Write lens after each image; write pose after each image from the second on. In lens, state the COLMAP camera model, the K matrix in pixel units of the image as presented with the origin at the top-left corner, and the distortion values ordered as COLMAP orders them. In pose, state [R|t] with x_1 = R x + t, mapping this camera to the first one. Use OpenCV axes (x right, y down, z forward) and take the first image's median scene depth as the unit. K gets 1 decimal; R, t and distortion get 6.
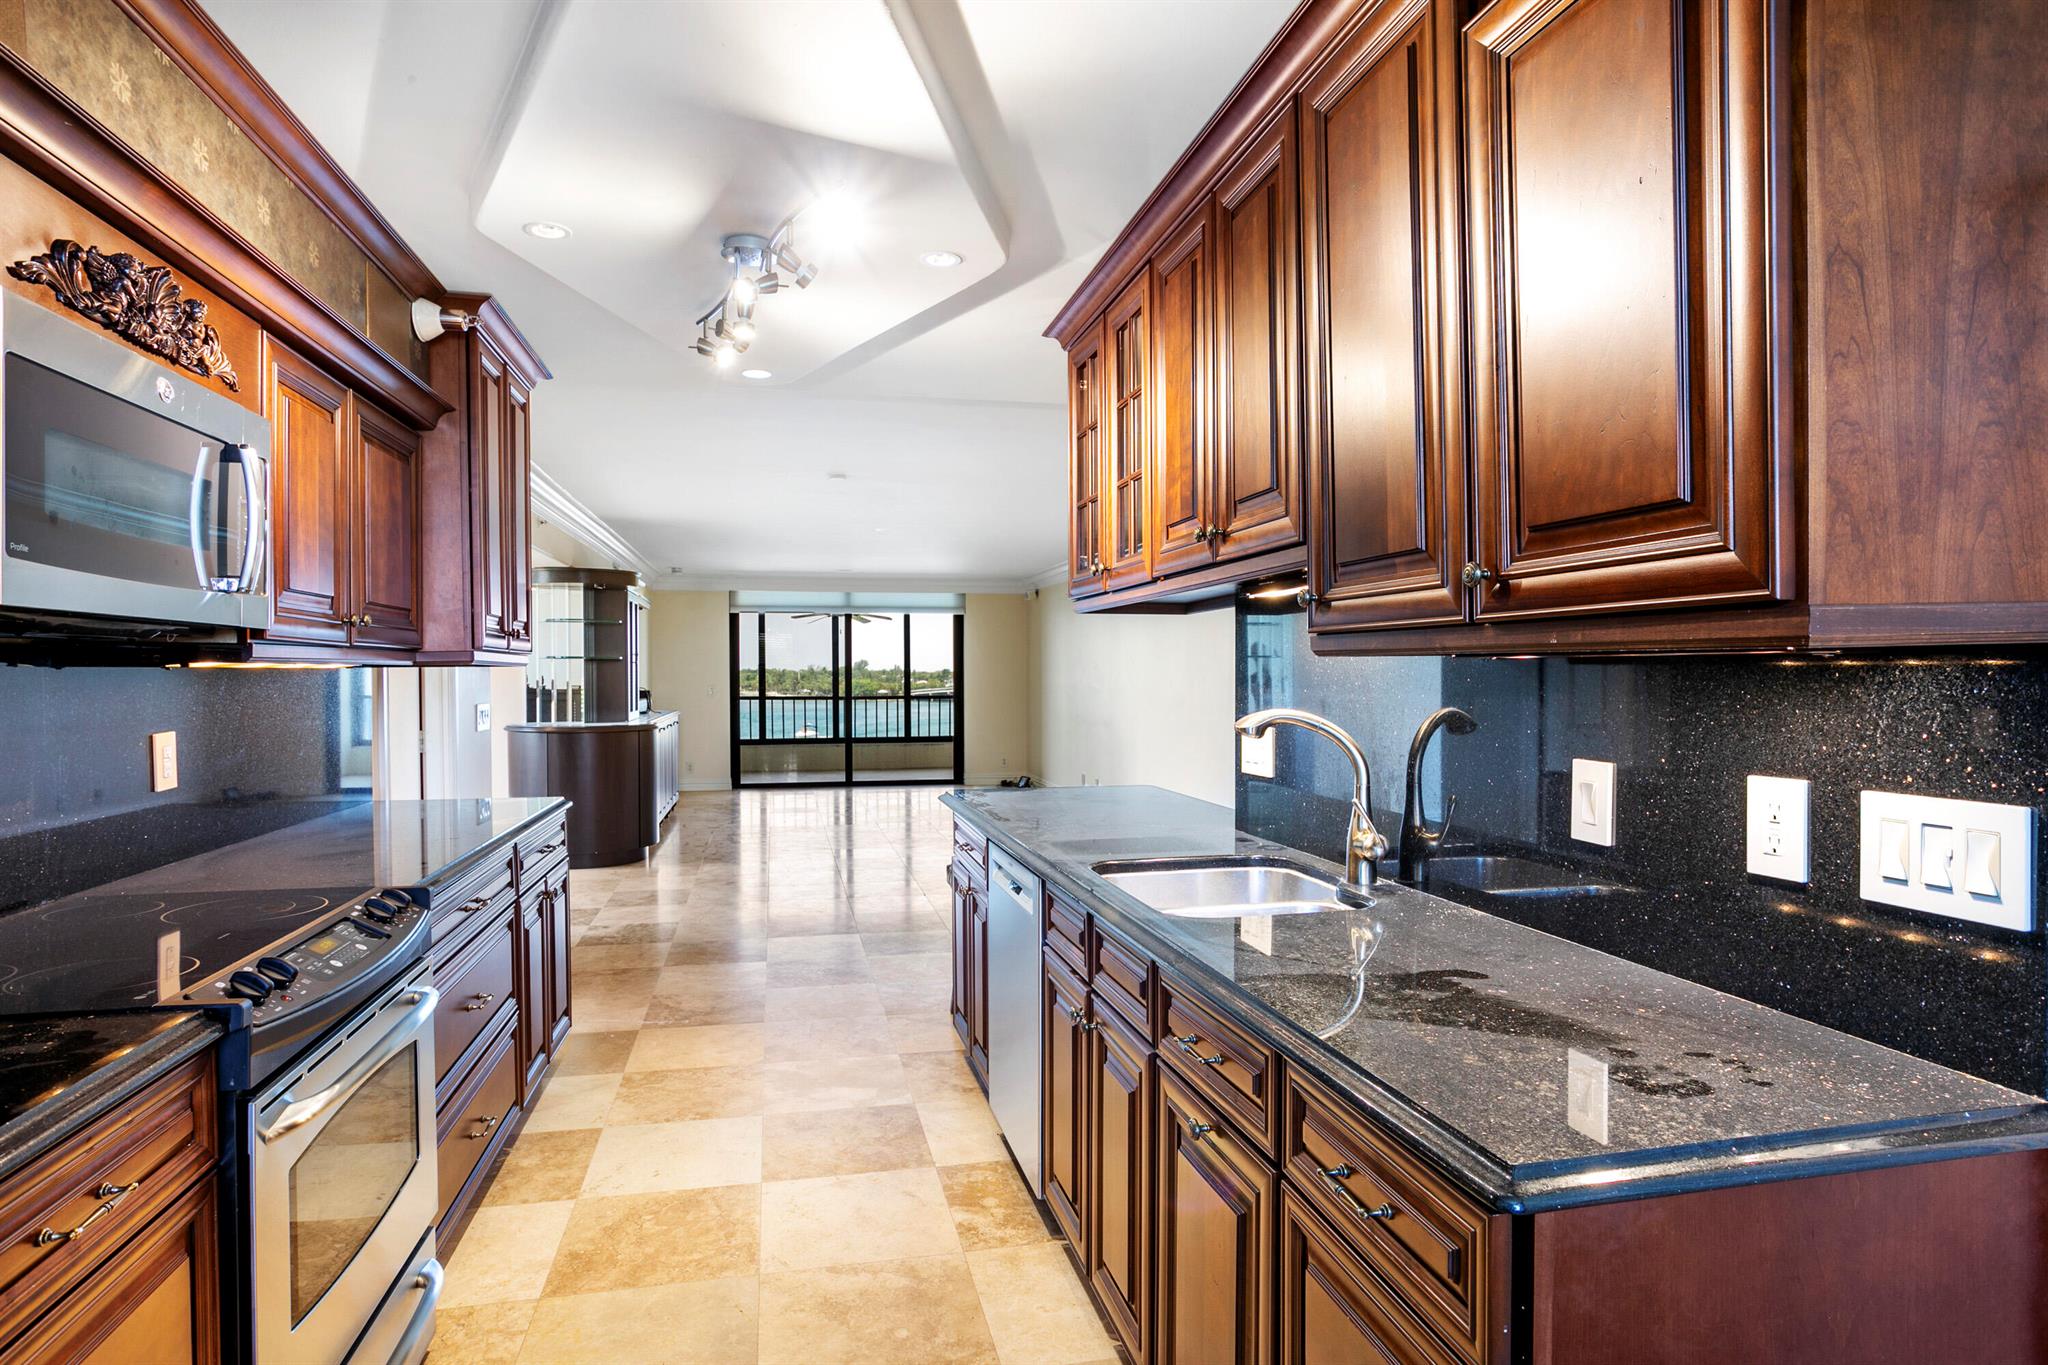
lens RADIAL K [[1139.3, 0, 1026.9], [0, 1139.3, 680.8], [0, 0, 1]] dist [-0.019572, 0.012017]
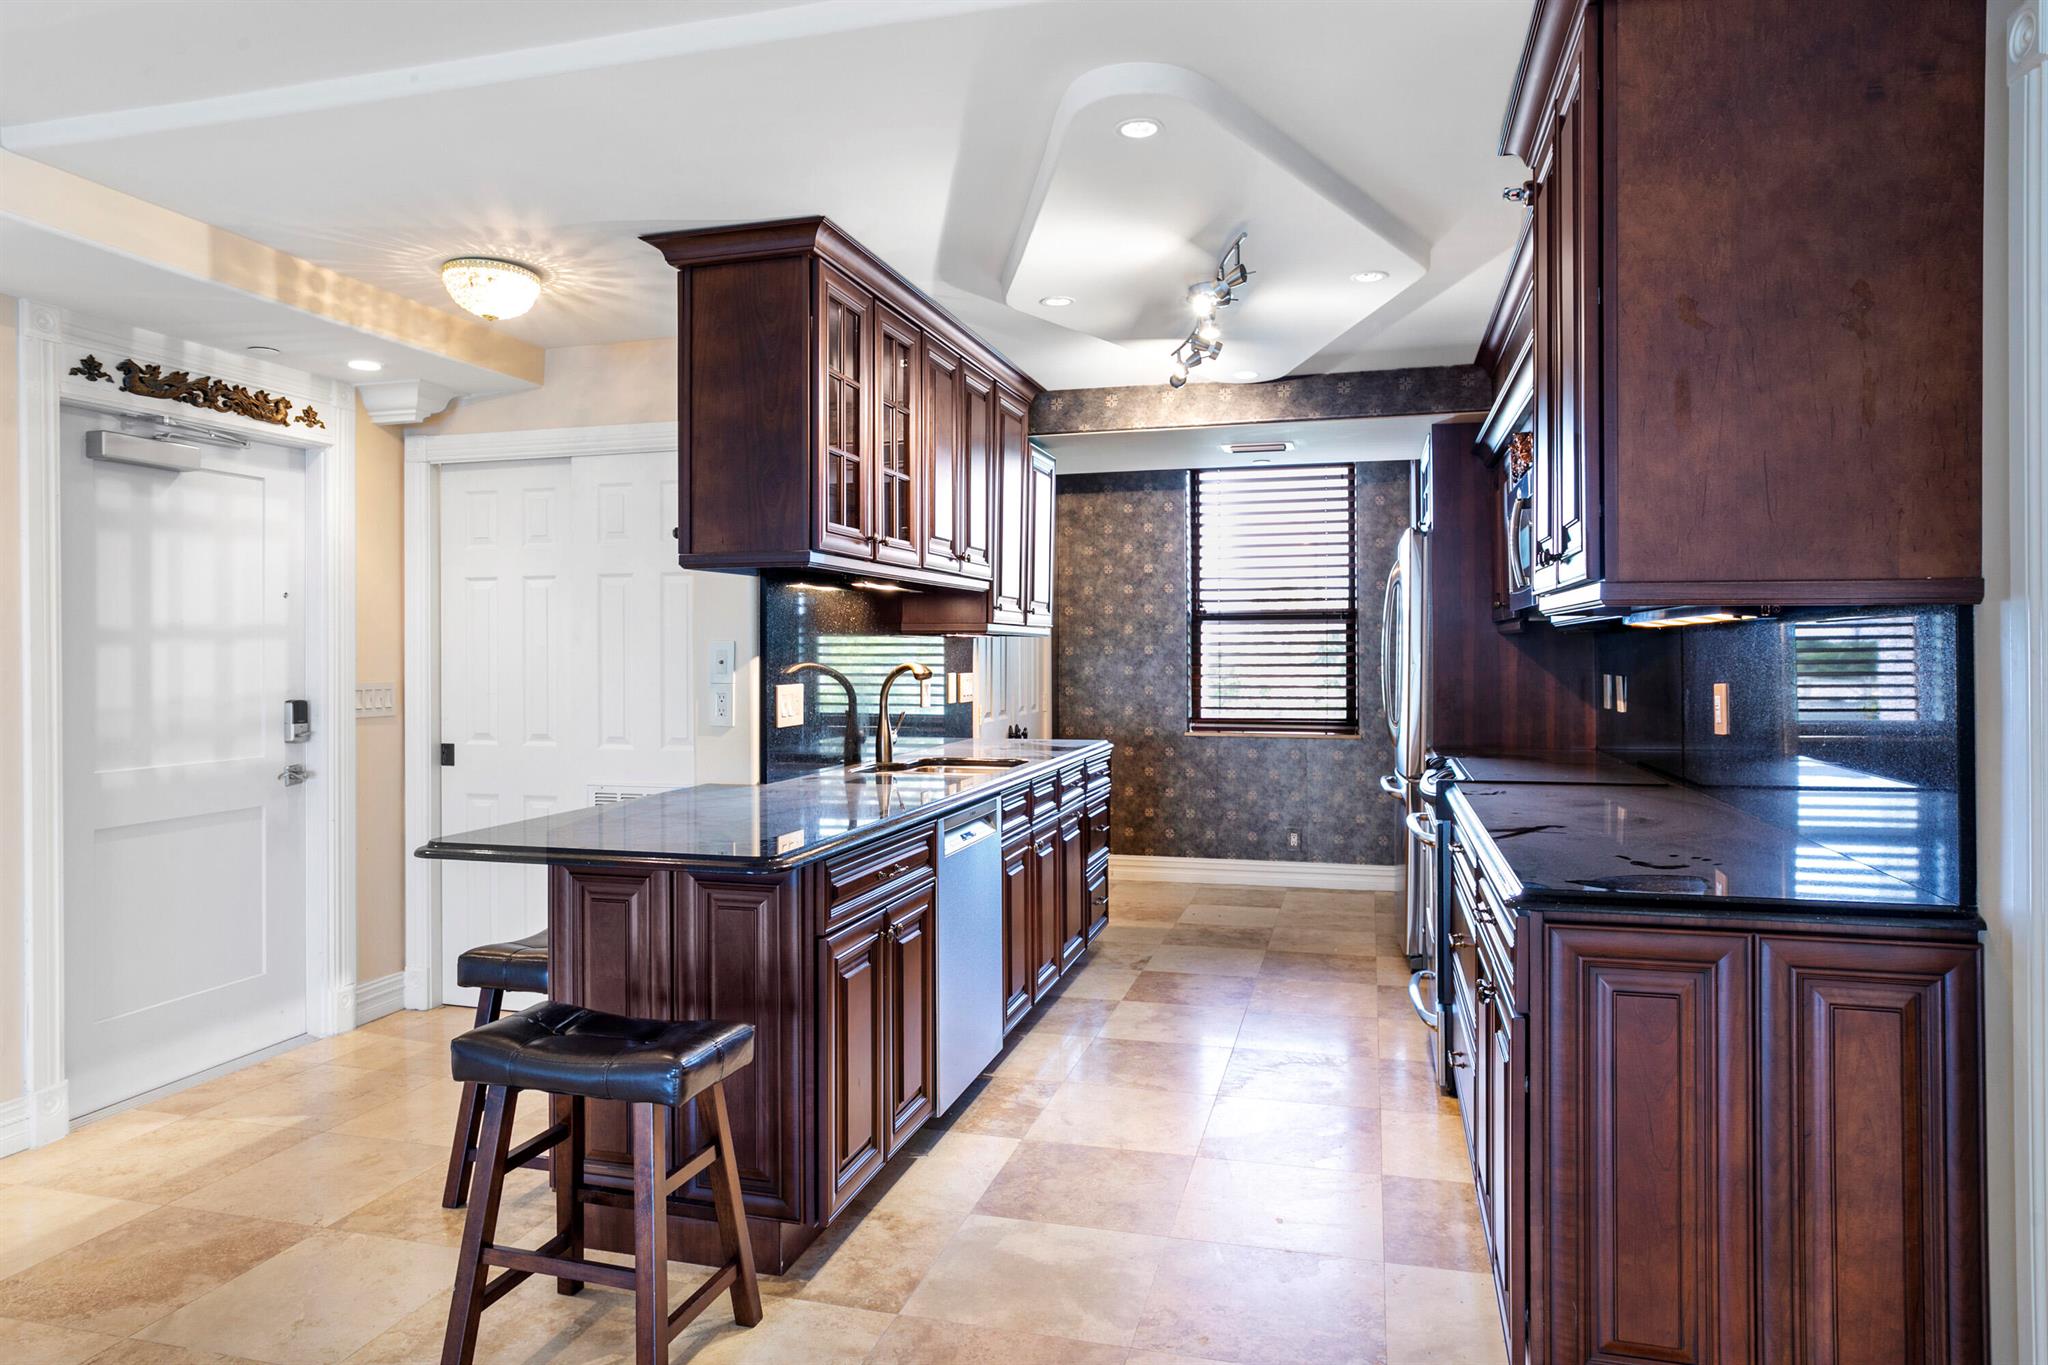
lens RADIAL K [[1290.6, 0, 1023.1], [0, 1290.6, 672.8], [0, 0, 1]] dist [-0.098153, -0.000094]
pose [[-0.890556, 0.006529, 0.454827, -0.607992], [0.012136, 0.999882, 0.009410, 0.015773], [-0.454712, 0.013900, -0.890530, 2.057316]]
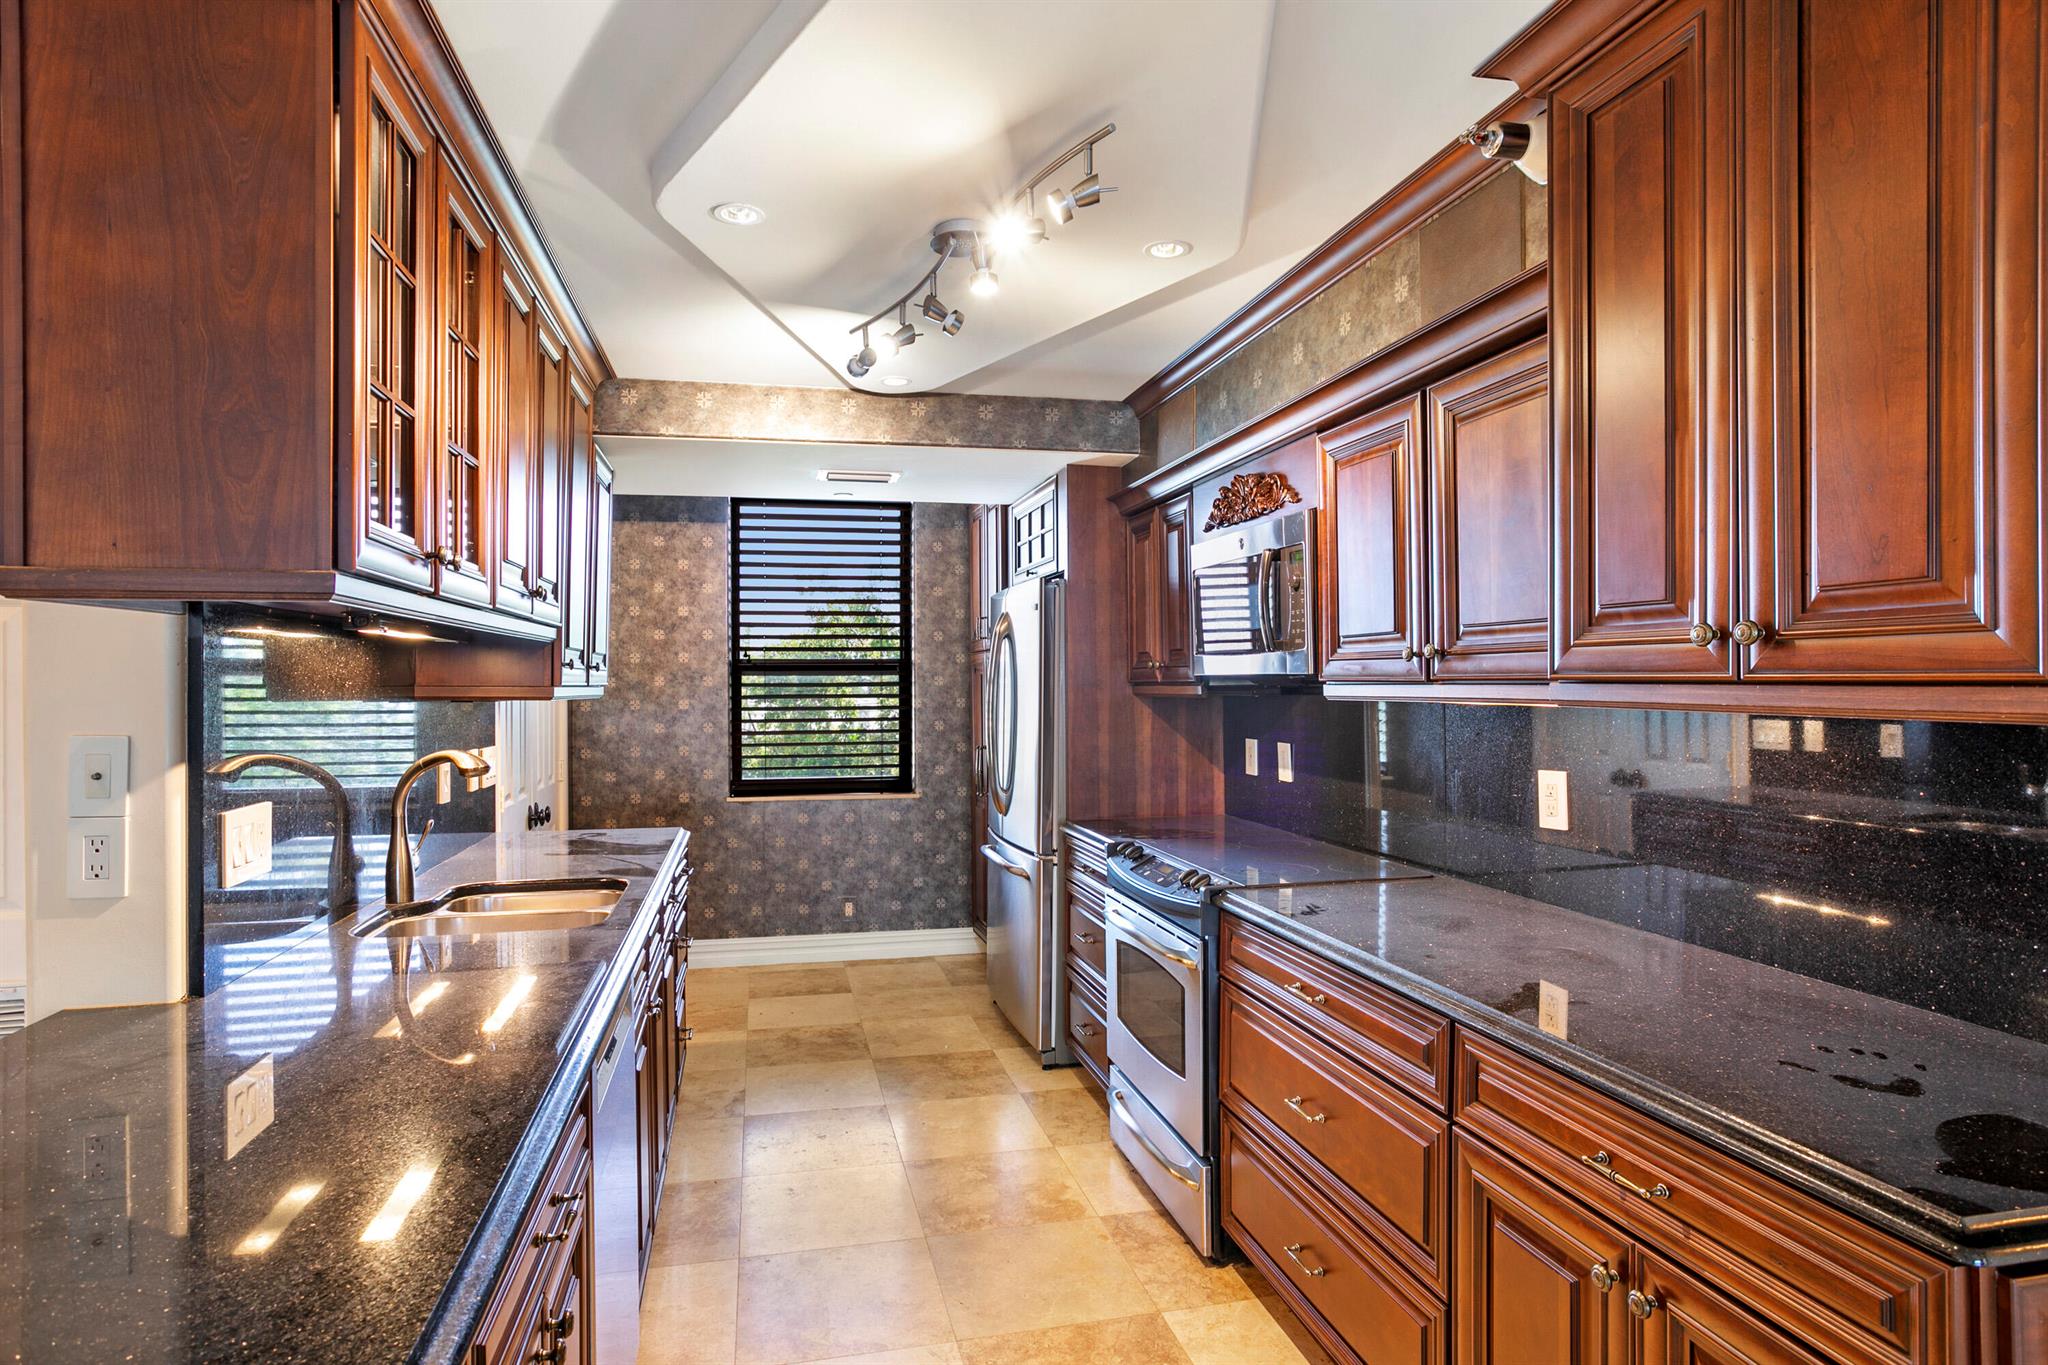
lens RADIAL K [[1139.3, 0, 1031.7], [0, 1139.3, 690.9], [0, 0, 1]] dist [-0.019572, 0.012017]
pose [[-0.999660, 0.012694, -0.022782, -0.241724], [0.012578, 0.999907, 0.005230, -0.027049], [0.022846, 0.004942, -0.999727, 1.664965]]
